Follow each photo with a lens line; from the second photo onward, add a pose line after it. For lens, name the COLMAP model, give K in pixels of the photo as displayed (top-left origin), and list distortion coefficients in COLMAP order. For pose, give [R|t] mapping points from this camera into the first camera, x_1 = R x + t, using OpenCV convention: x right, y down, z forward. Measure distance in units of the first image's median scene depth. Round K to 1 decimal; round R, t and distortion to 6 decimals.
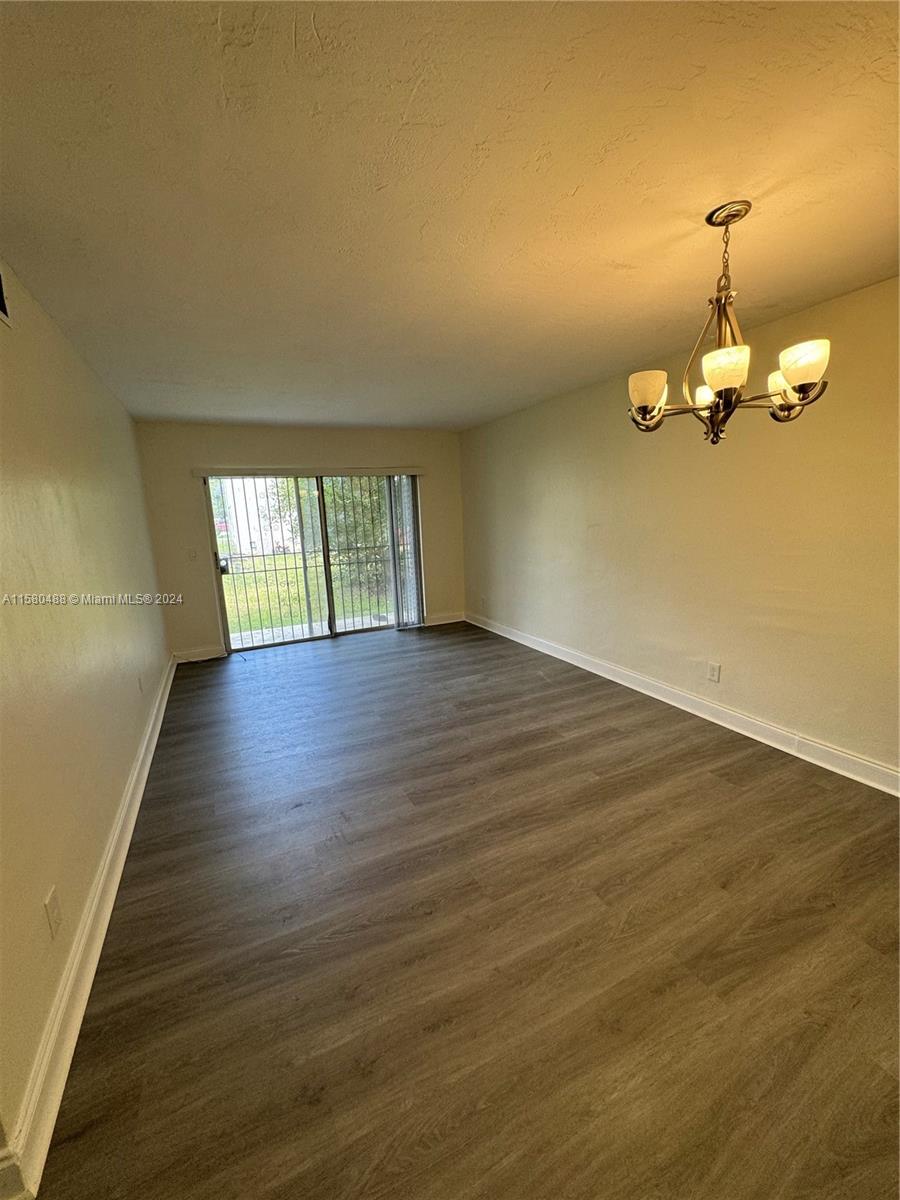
lens RADIAL K [[479.5, 0, 451.1], [0, 479.5, 604.5], [0, 0, 1]] dist [0.000087, -0.000019]
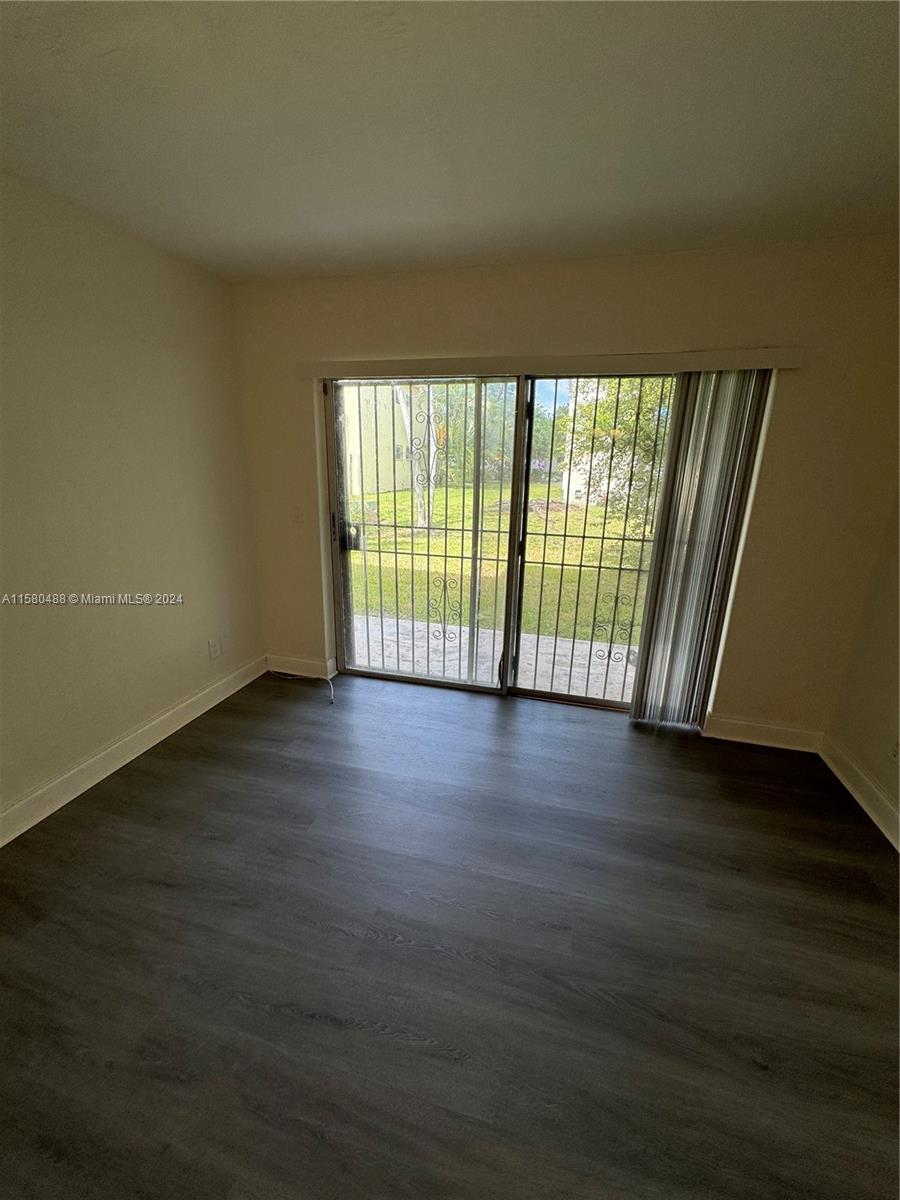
lens RADIAL K [[479.5, 0, 451.1], [0, 479.5, 604.5], [0, 0, 1]] dist [0.000087, -0.000019]
pose [[0.761382, 0.239291, -0.602526, 0.009856], [-0.171938, 0.970639, 0.168215, -0.116053], [0.625088, -0.024478, 0.780170, 0.576367]]
